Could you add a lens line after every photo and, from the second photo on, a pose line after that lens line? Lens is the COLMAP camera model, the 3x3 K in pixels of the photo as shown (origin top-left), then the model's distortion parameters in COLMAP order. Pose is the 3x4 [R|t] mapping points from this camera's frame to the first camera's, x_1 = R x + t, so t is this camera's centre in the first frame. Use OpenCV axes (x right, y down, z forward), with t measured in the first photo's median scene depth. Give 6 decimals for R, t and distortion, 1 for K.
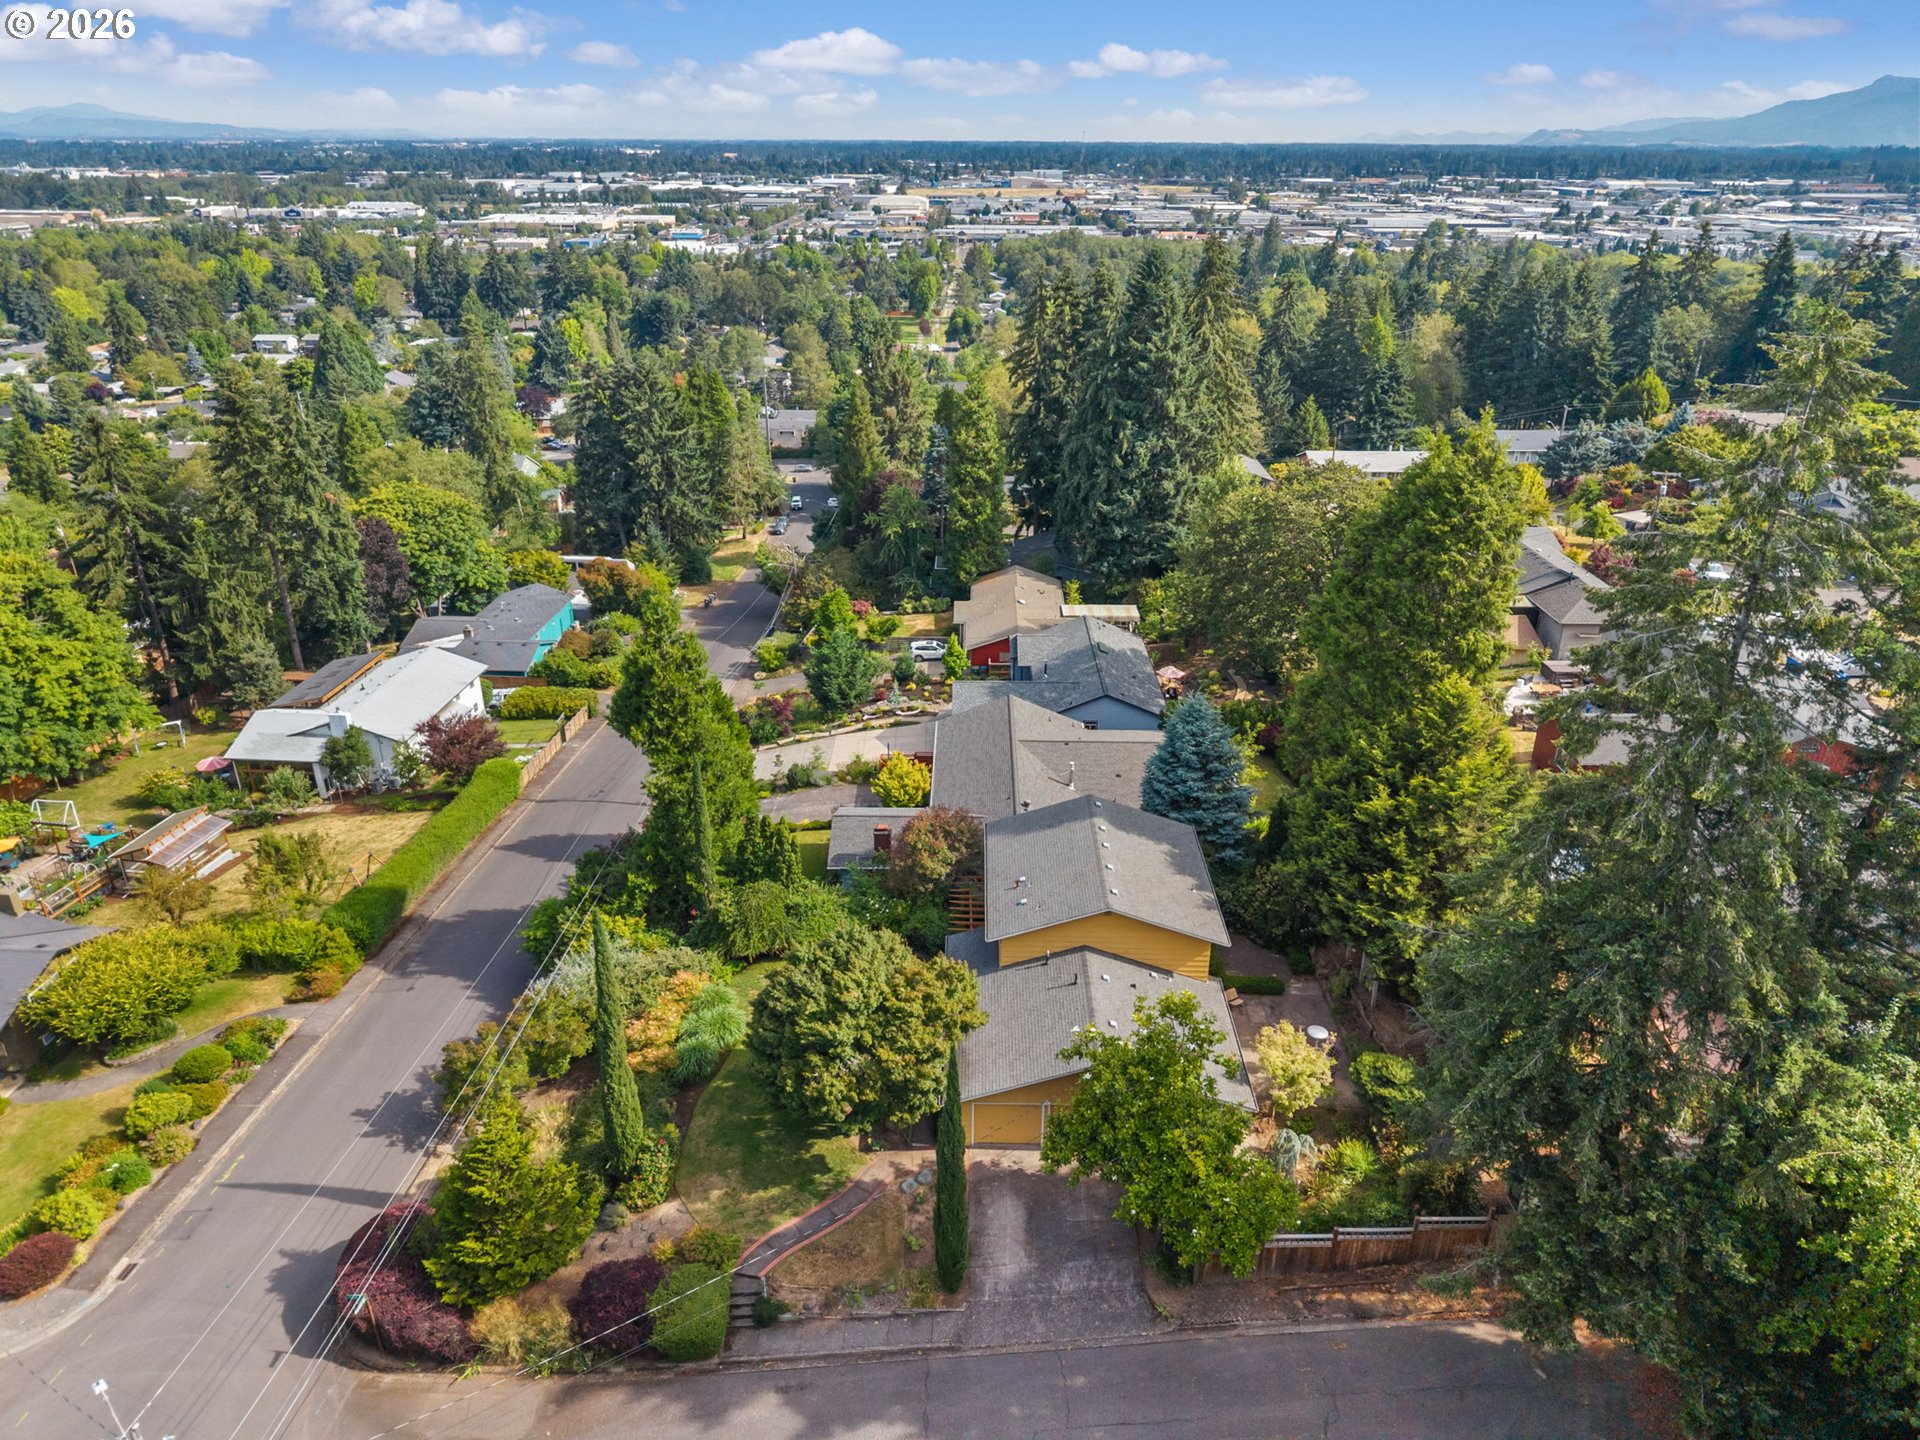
lens RADIAL K [[1256.9, 0, 960.0], [0, 1256.9, 720.0], [0, 0, 1]] dist [-0.004057, -0.000146]
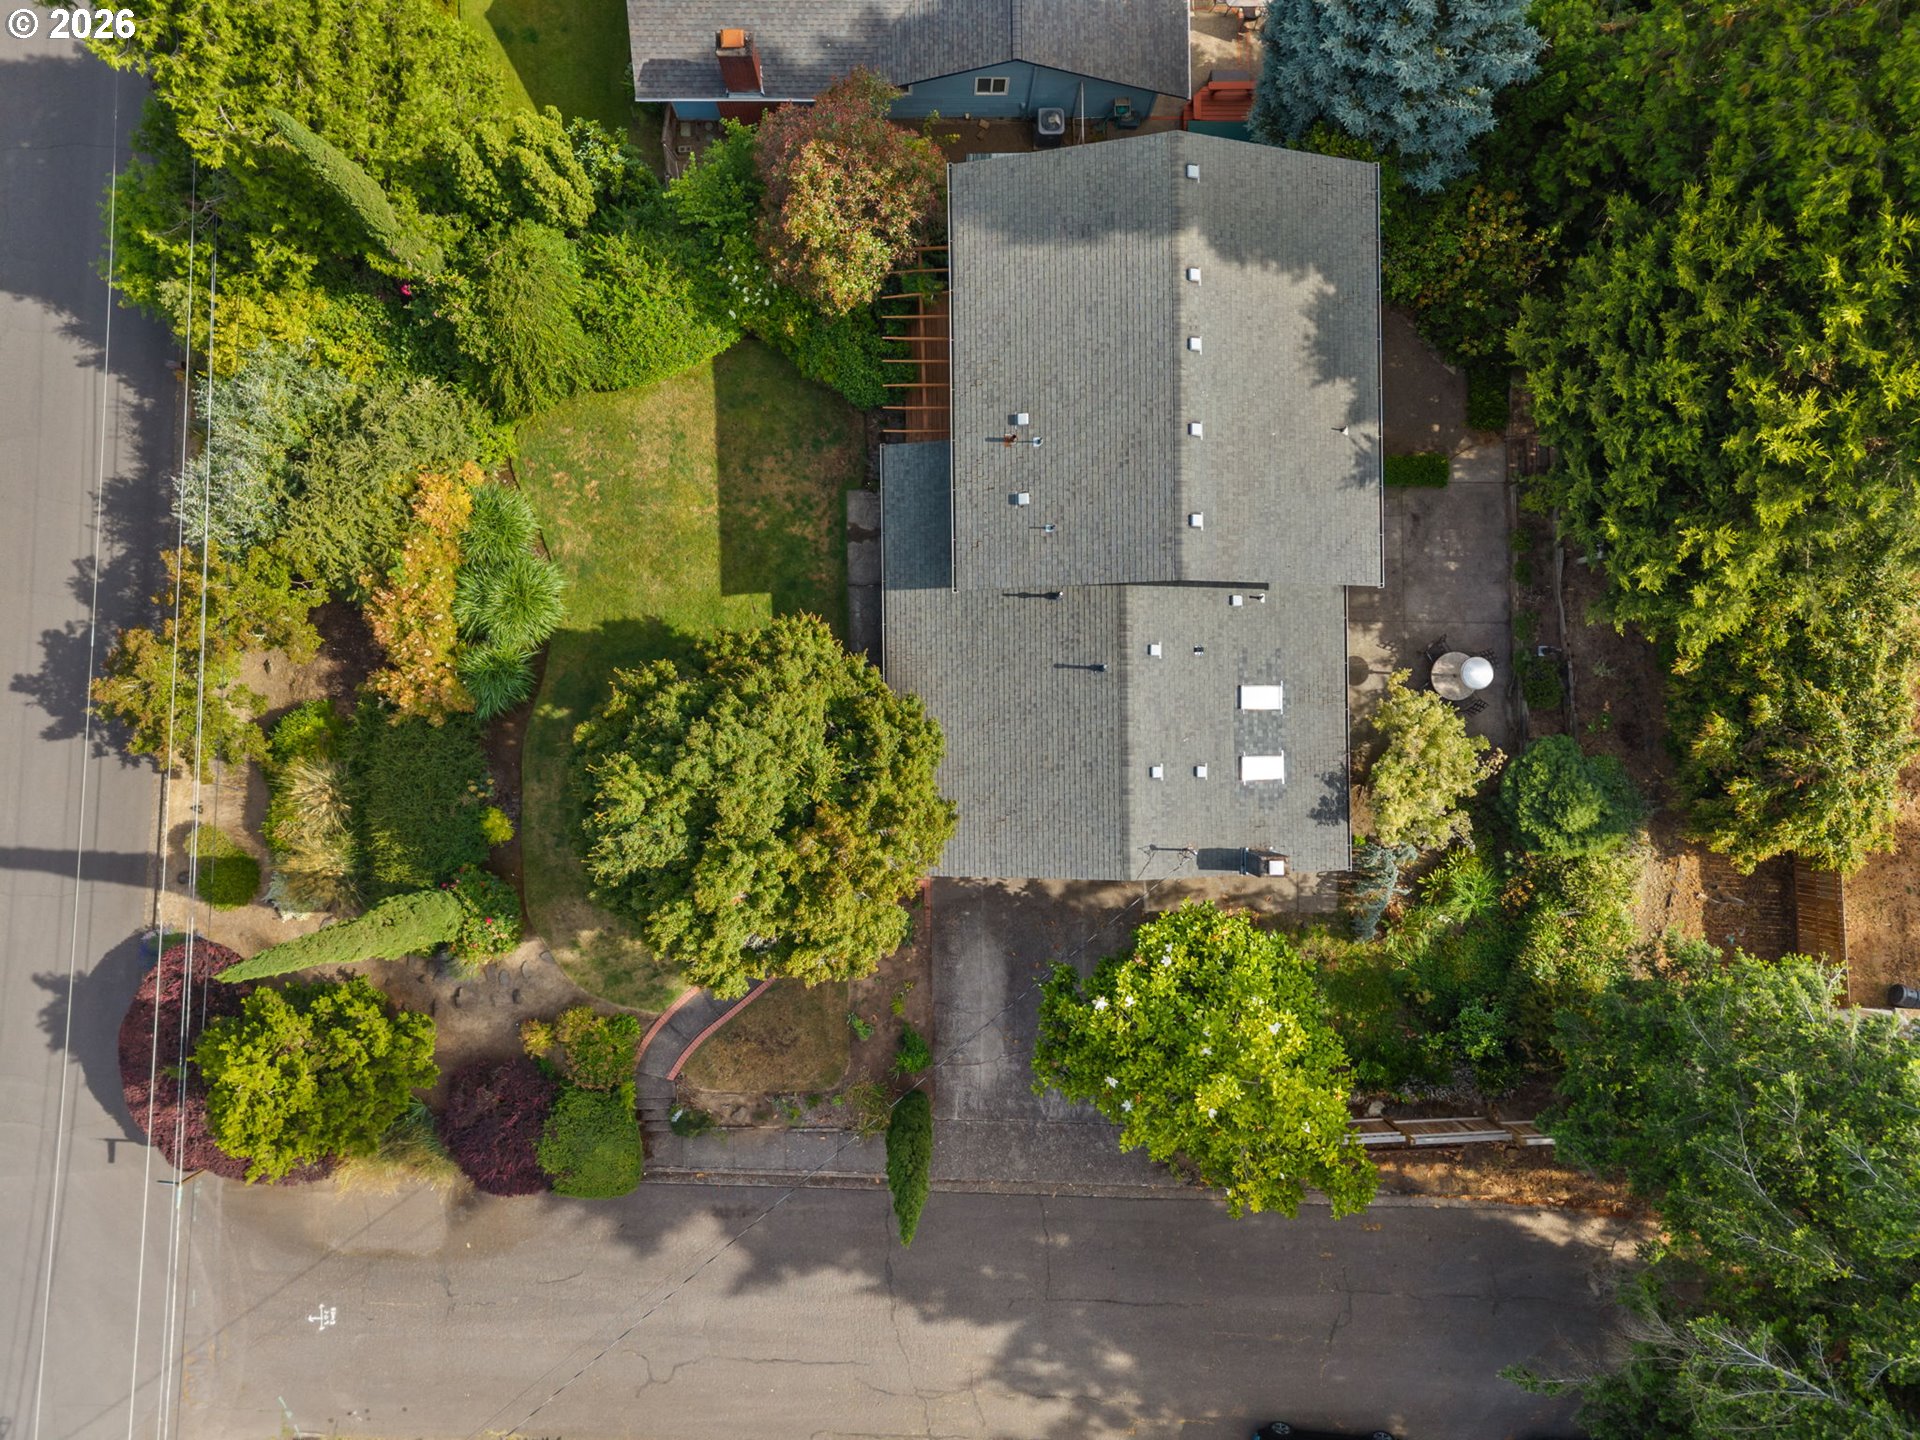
lens RADIAL K [[1256.9, 0, 960.0], [0, 1256.9, 720.0], [0, 0, 1]] dist [-0.004057, -0.000146]
pose [[0.999411, -0.025797, 0.022636, 0.012497], [-0.009506, 0.425667, 0.904830, -0.387984], [-0.032978, -0.904512, 0.425171, 0.900892]]
